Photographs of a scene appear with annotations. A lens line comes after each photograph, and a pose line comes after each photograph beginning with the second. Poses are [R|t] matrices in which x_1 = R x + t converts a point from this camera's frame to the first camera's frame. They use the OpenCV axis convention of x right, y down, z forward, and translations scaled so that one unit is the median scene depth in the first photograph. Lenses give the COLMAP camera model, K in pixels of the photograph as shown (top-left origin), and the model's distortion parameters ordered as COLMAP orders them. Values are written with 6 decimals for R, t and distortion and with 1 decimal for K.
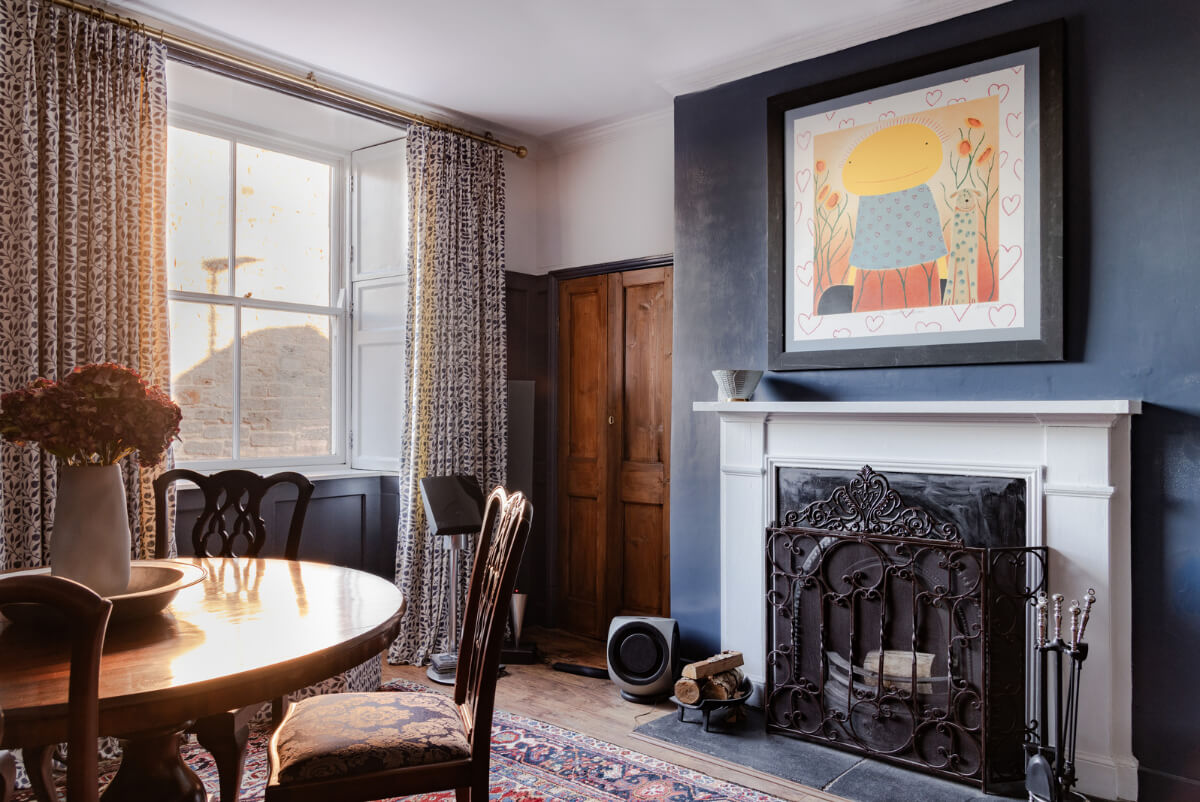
lens RADIAL K [[850.9, 0, 600.8], [0, 850.9, 408.3], [0, 0, 1]] dist [0.038388, -0.014431]
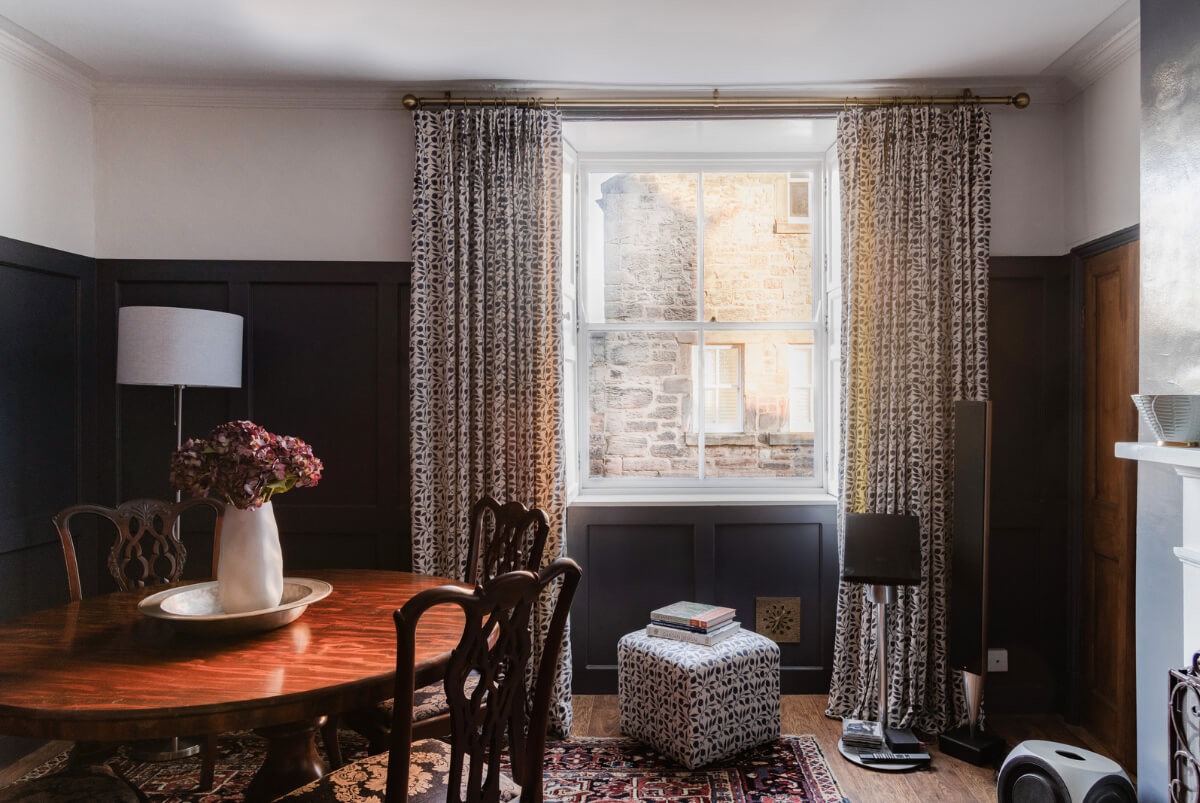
lens RADIAL K [[850.9, 0, 602.5], [0, 850.9, 411.2], [0, 0, 1]] dist [0.038388, -0.014431]
pose [[0.668923, 0.001565, -0.743330, 0.449568], [0.003960, 0.999976, 0.005669, -0.048455], [0.743321, -0.006736, 0.668901, 0.377219]]
